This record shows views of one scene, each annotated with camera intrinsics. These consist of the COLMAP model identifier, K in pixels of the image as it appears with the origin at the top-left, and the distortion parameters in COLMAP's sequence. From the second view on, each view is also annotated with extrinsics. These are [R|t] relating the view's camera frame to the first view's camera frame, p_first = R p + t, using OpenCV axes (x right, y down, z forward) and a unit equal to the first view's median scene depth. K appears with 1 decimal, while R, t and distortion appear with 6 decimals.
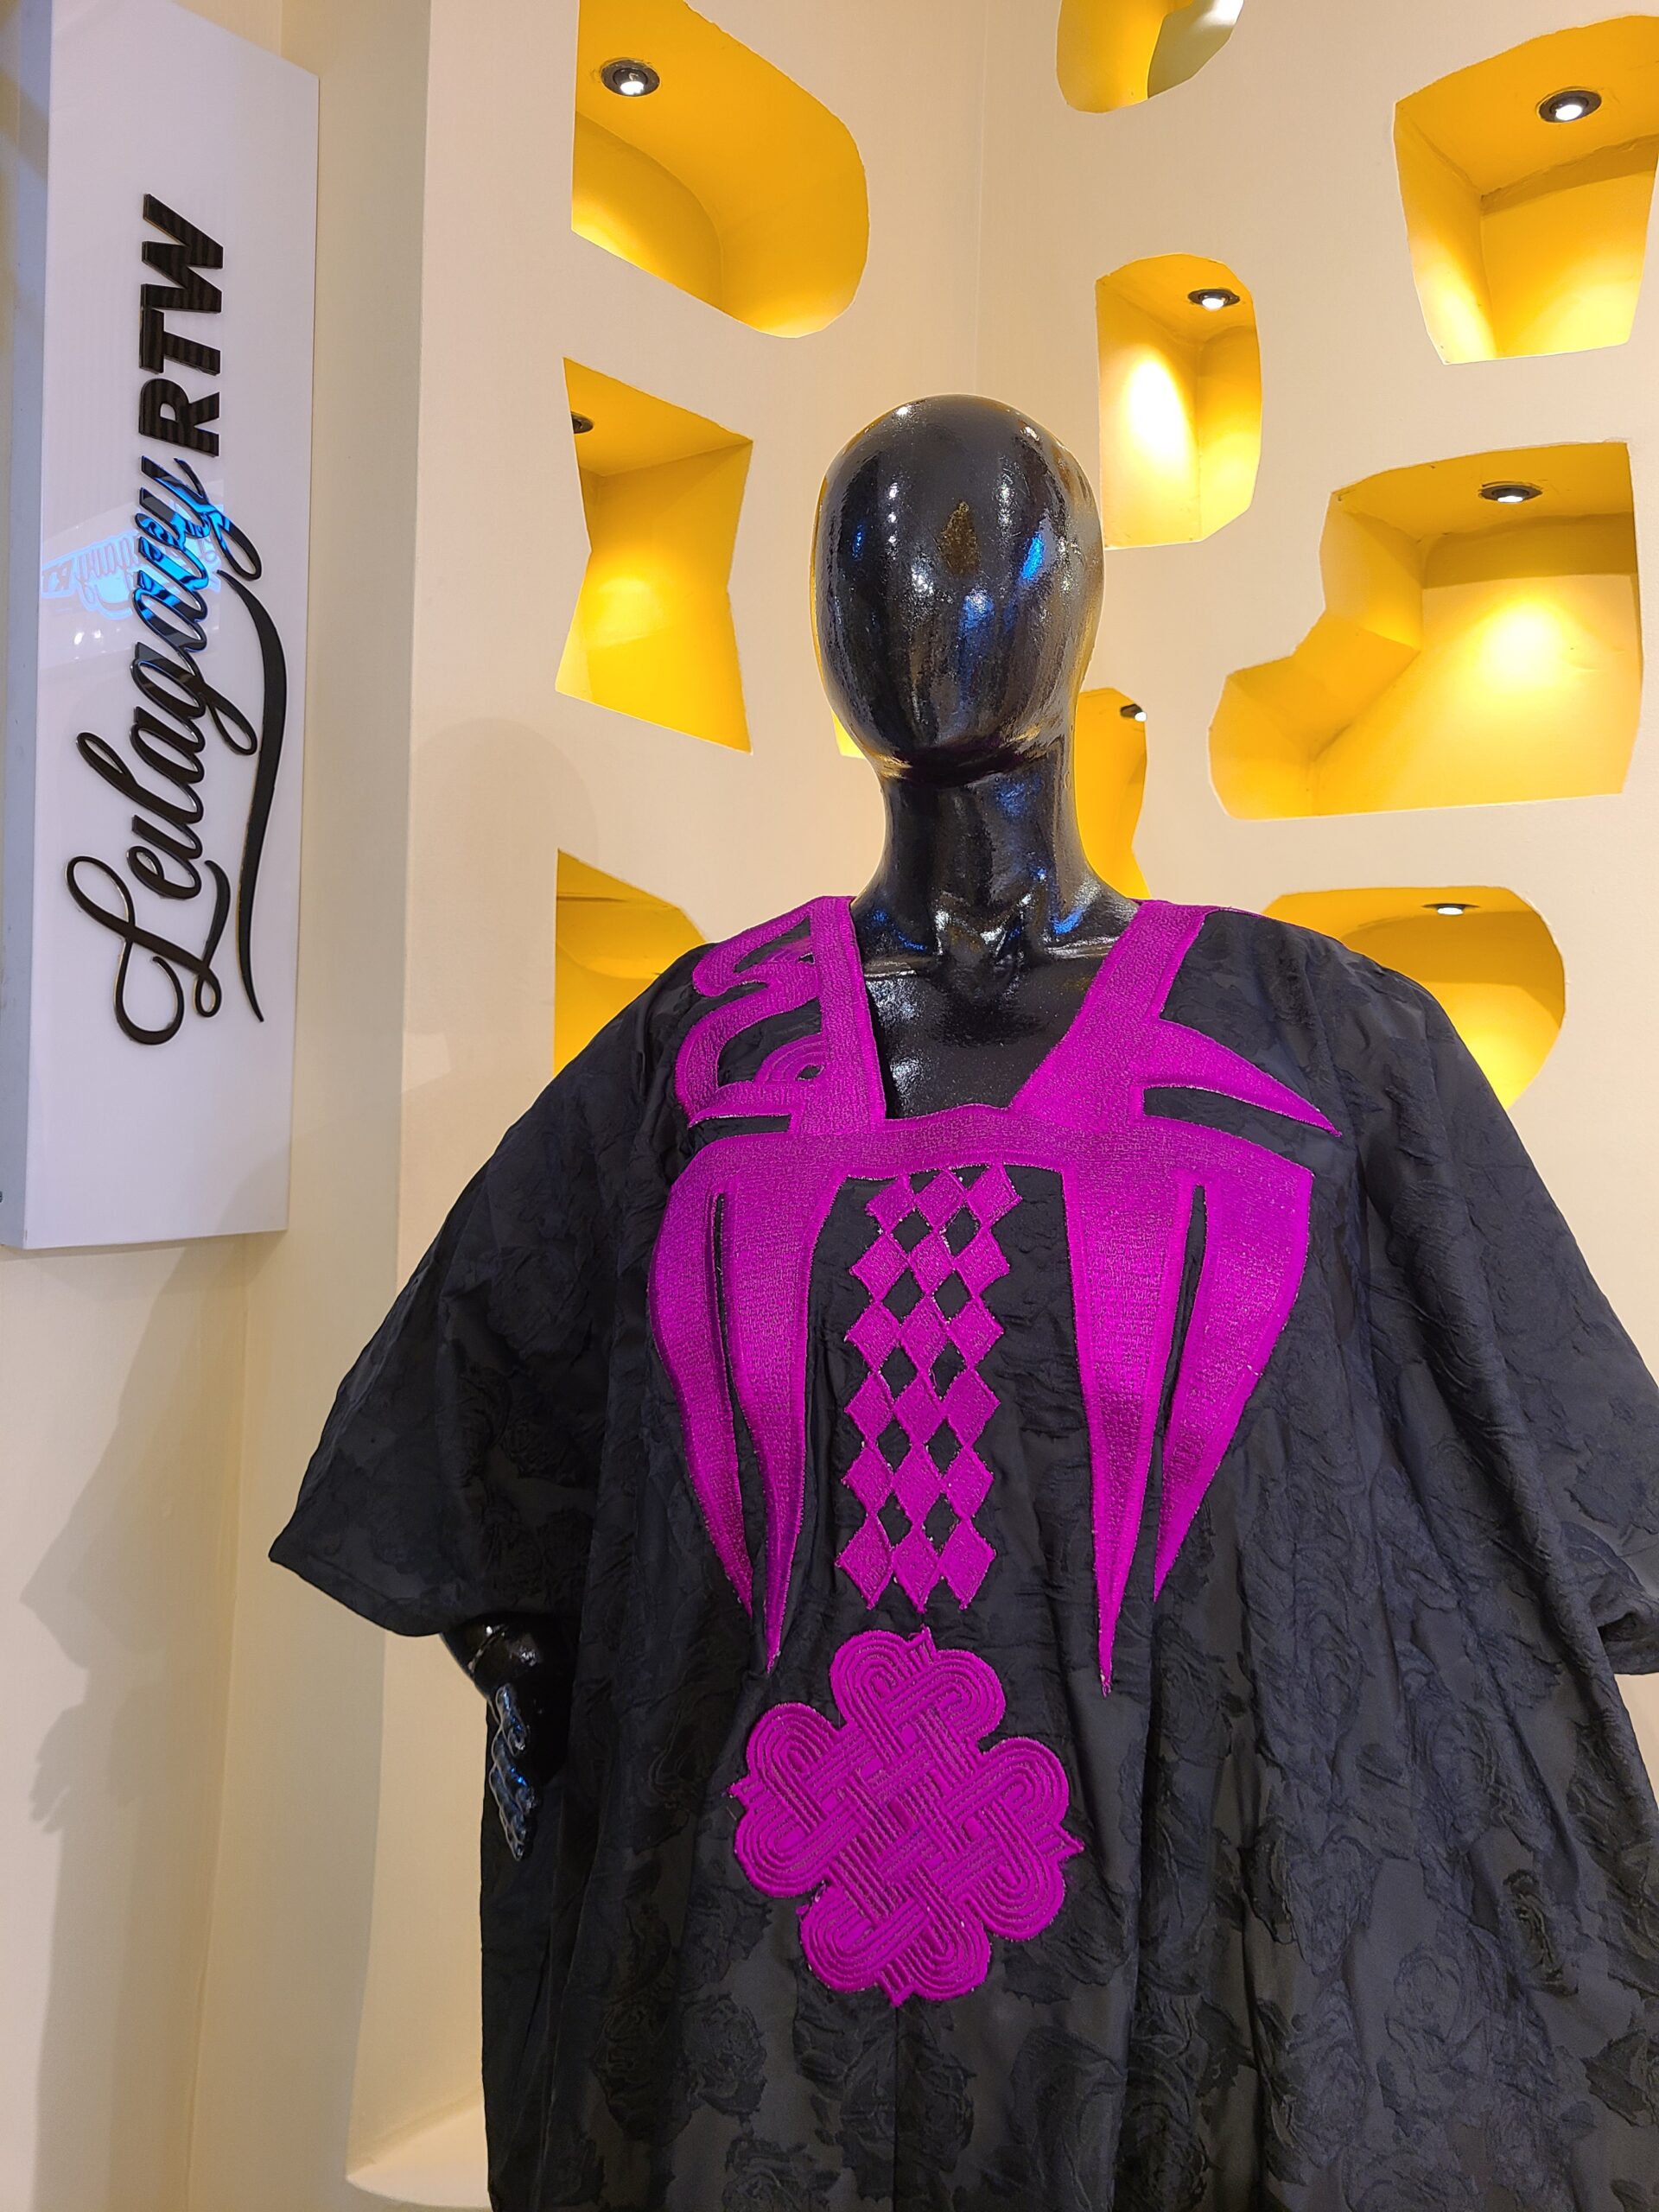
lens RADIAL K [[1711.4, 0, 851.1], [0, 1711.4, 1078.0], [0, 0, 1]] dist [0.052040, -0.051623]
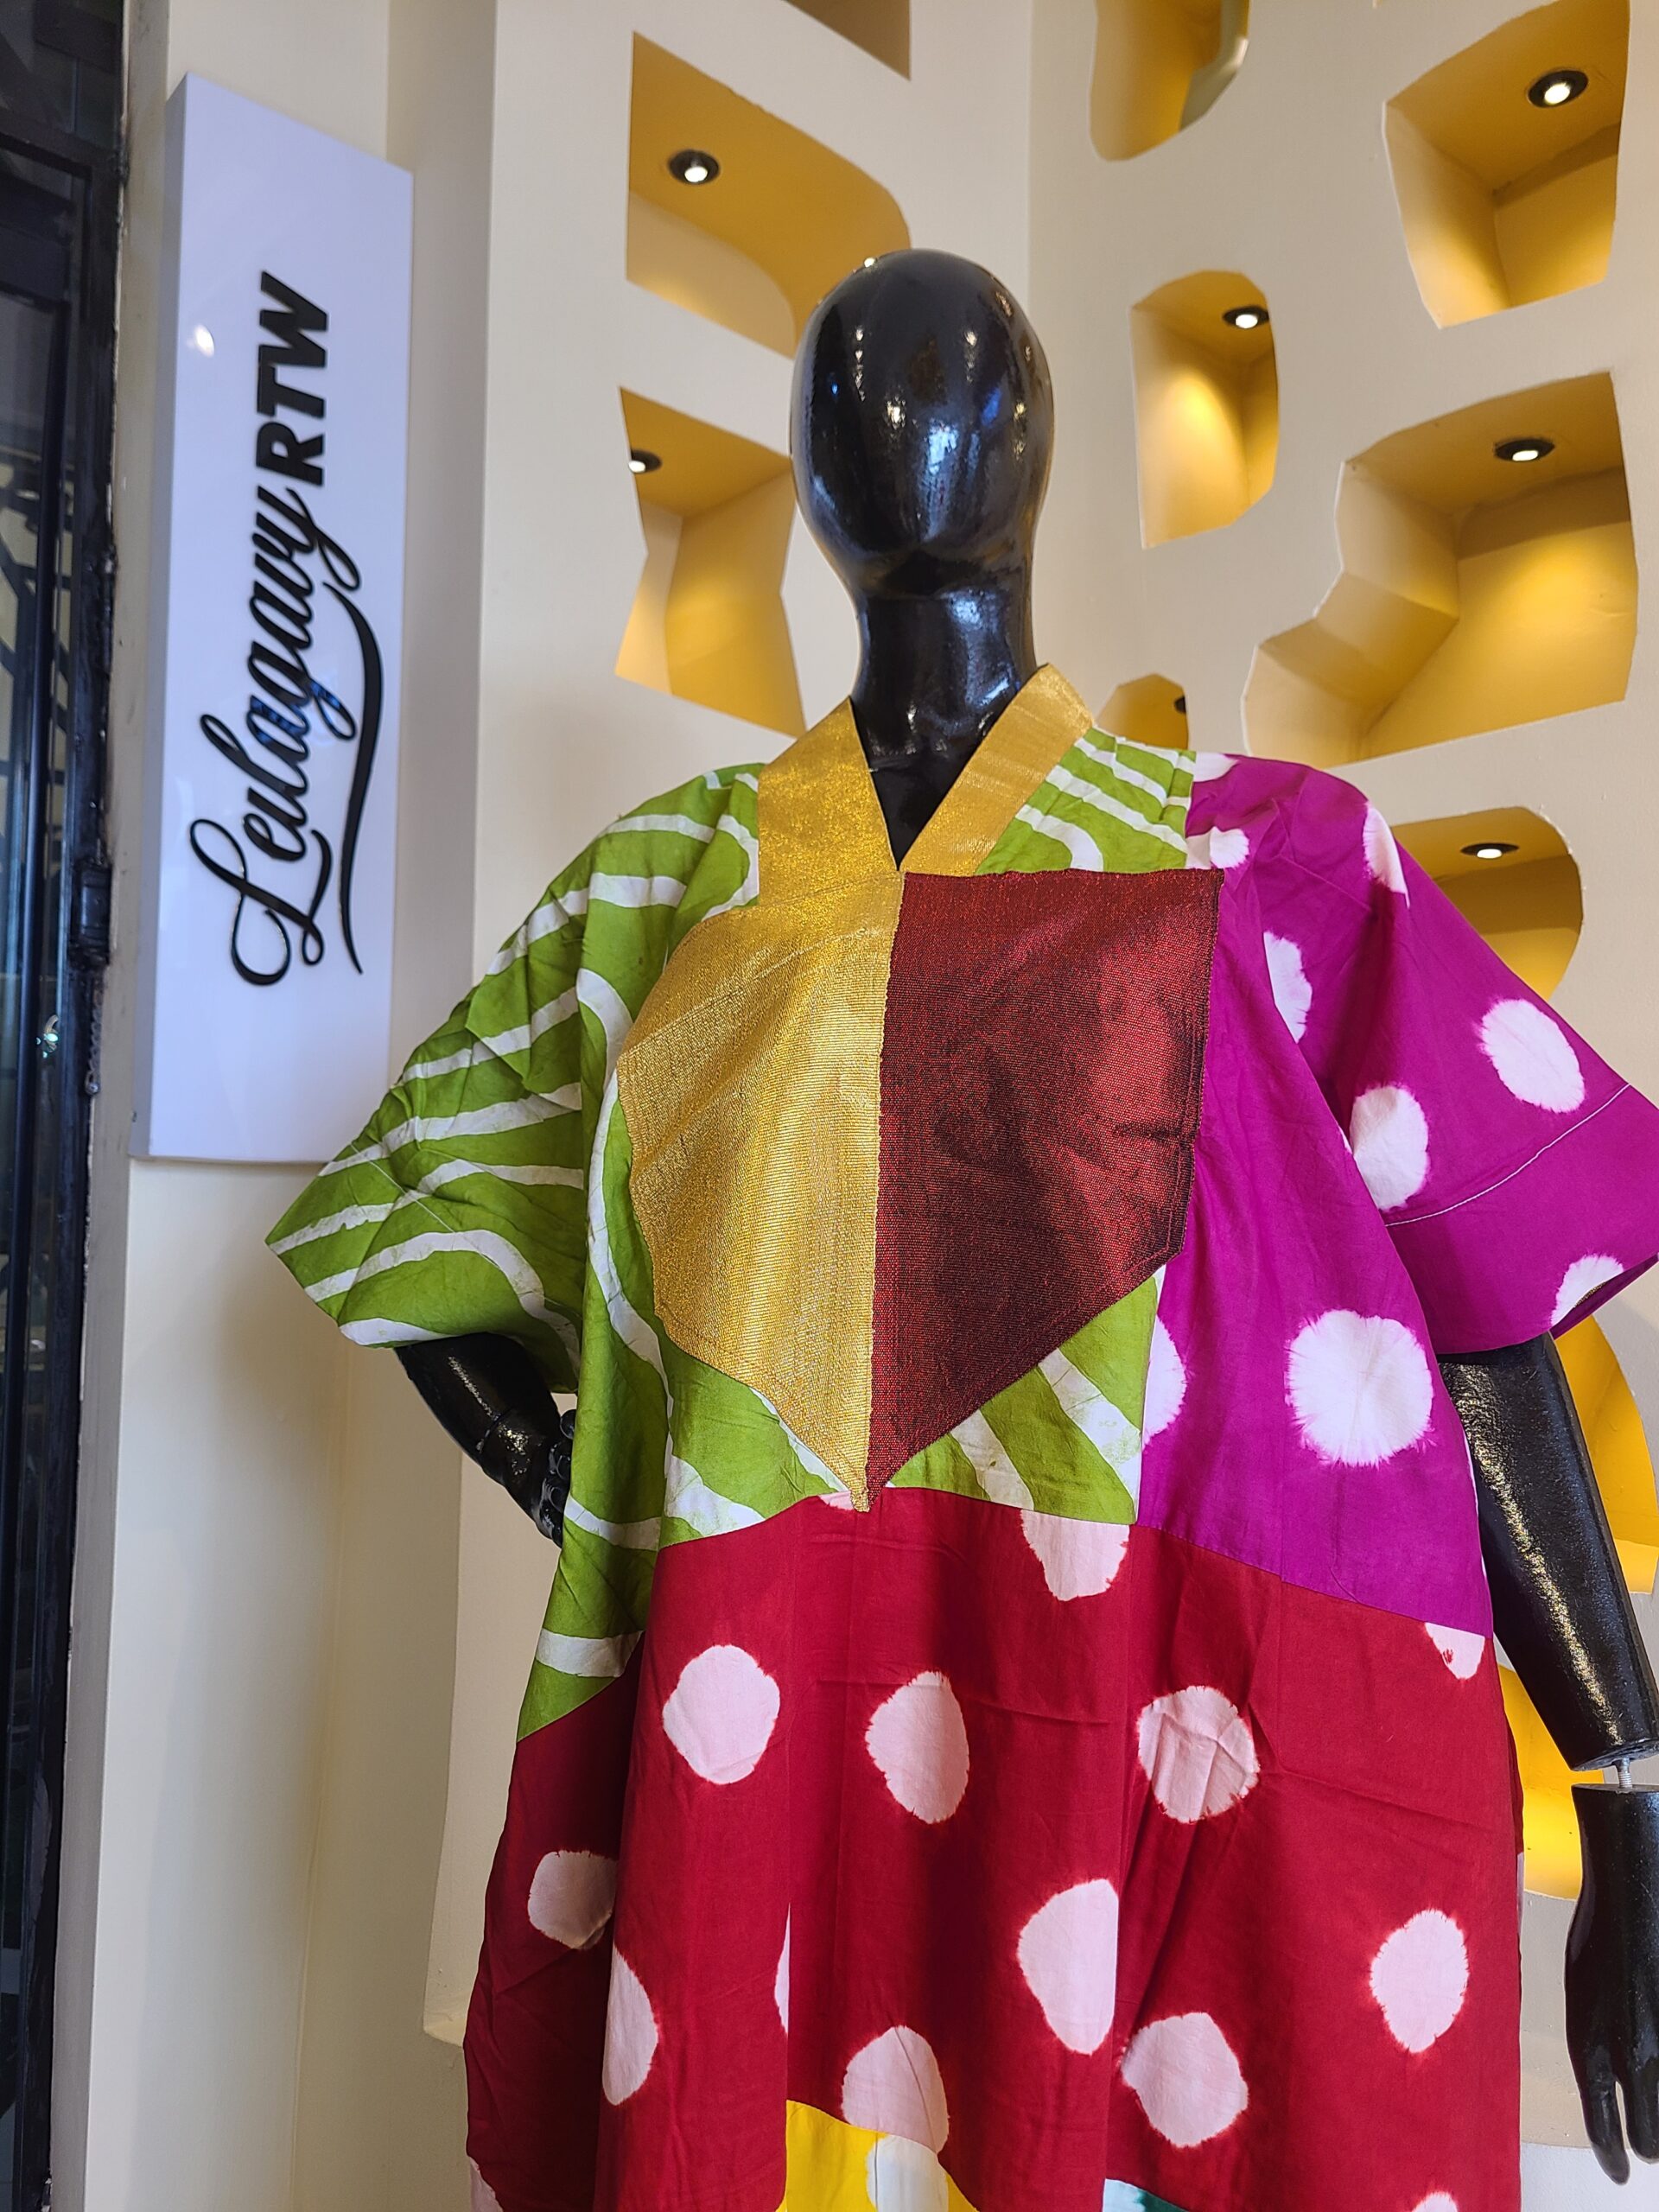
lens RADIAL K [[1711.4, 0, 832.1], [0, 1711.4, 1117.5], [0, 0, 1]] dist [0.052040, -0.051623]
pose [[0.989203, -0.030090, -0.143428, 0.126814], [0.017568, 0.995985, -0.087785, 0.171869], [0.145494, 0.084317, 0.985760, -0.060861]]
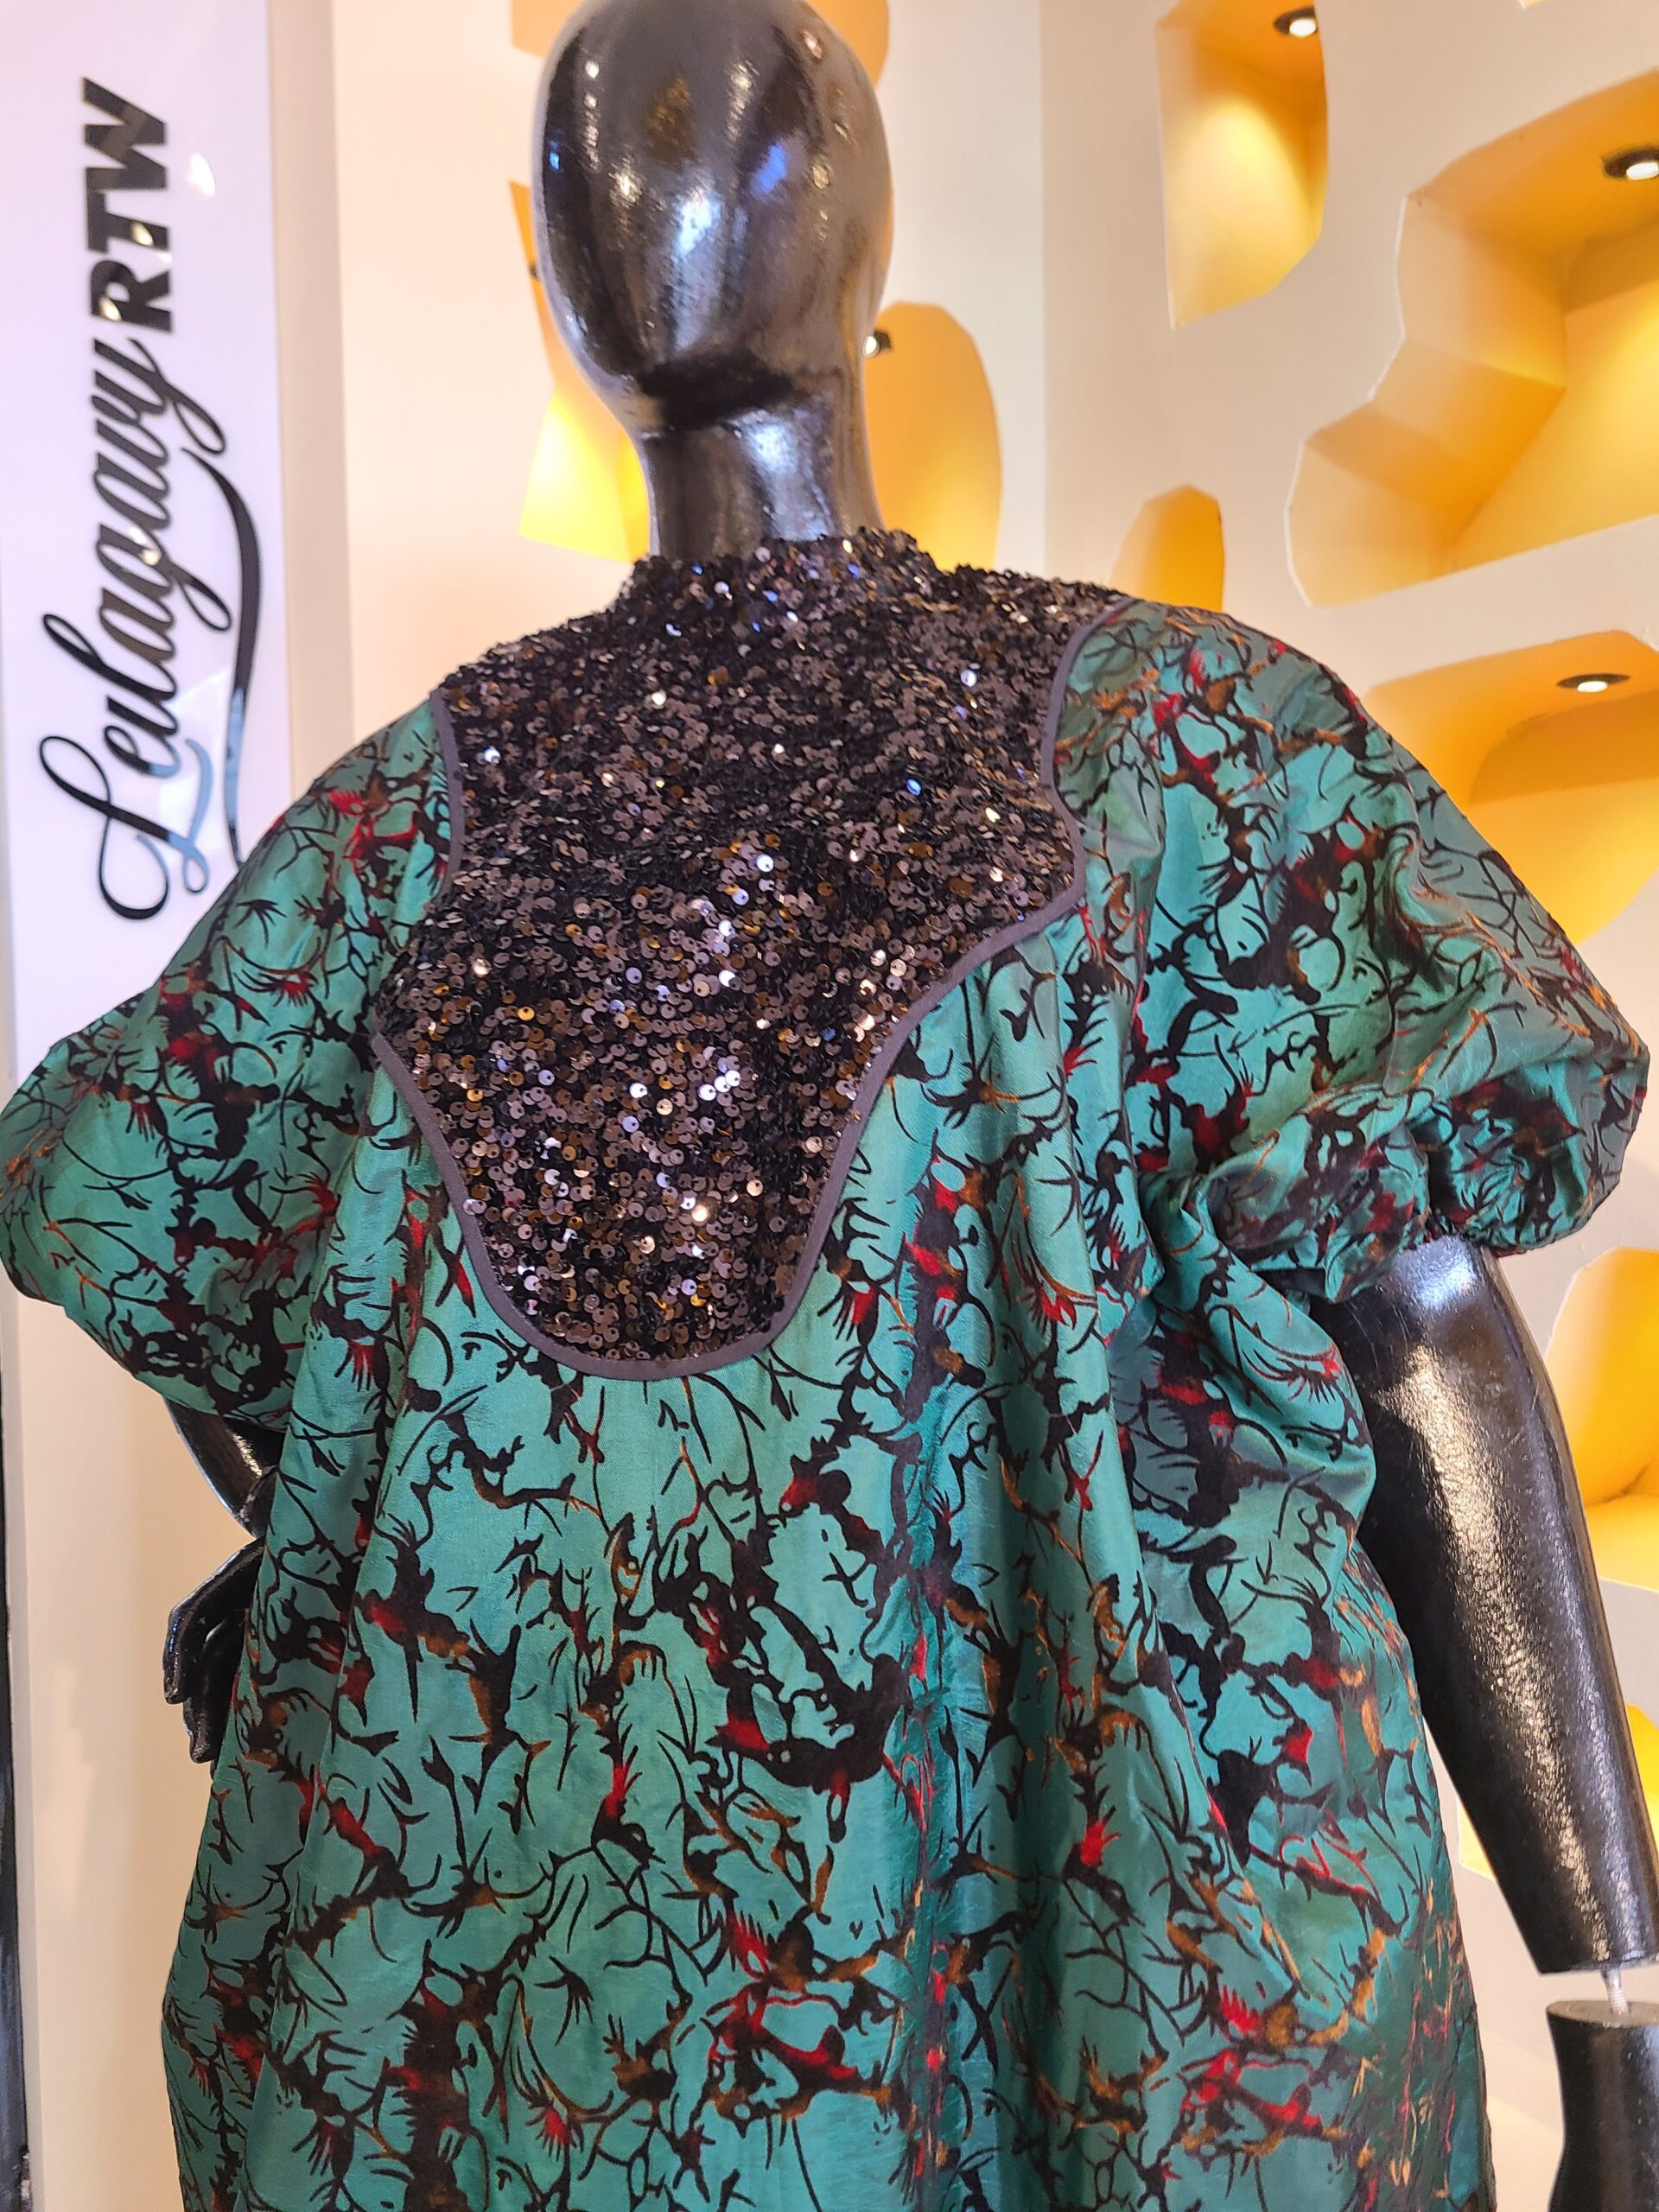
lens RADIAL K [[1711.4, 0, 798.1], [0, 1711.4, 1132.6], [0, 0, 1]] dist [0.052040, -0.051623]
pose [[0.963706, -0.039414, -0.264039, 0.231868], [0.043934, 0.998971, 0.011232, 0.109940], [0.263324, -0.022425, 0.964447, 0.113619]]
